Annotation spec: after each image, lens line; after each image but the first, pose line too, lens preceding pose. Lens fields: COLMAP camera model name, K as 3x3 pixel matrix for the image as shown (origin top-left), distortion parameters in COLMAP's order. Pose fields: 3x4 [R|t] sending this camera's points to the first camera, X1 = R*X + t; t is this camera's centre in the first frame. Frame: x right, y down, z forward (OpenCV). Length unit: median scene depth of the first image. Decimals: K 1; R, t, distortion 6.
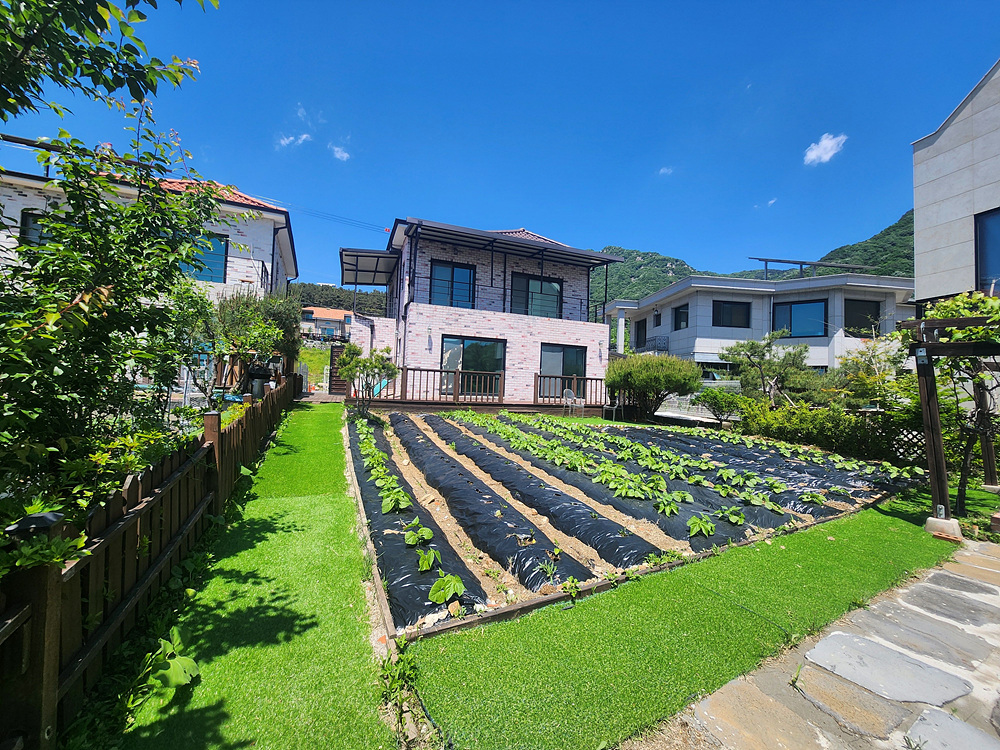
lens RADIAL K [[400.4, 0, 500.0], [0, 400.4, 375.0], [0, 0, 1]] dist [0.000735, -0.000345]
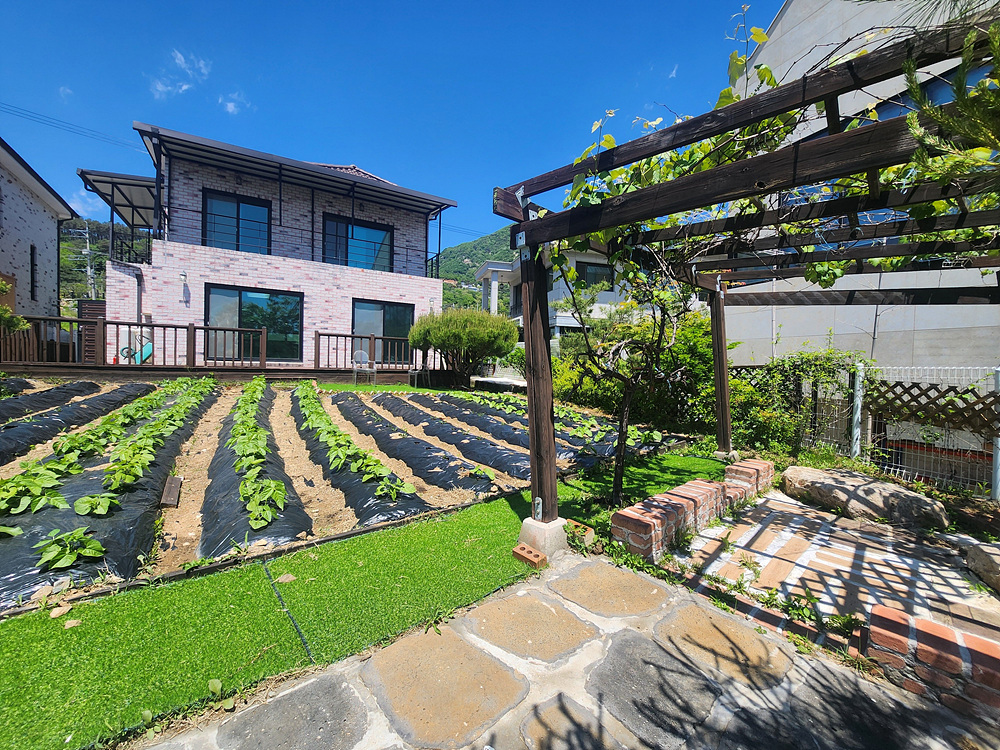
lens RADIAL K [[400.4, 0, 500.0], [0, 400.4, 375.0], [0, 0, 1]] dist [0.000735, -0.000345]
pose [[0.991056, -0.005971, 0.133311, 0.293374], [-0.004473, 0.996951, 0.077902, 0.014714], [-0.133369, -0.077802, 0.988008, 0.102613]]
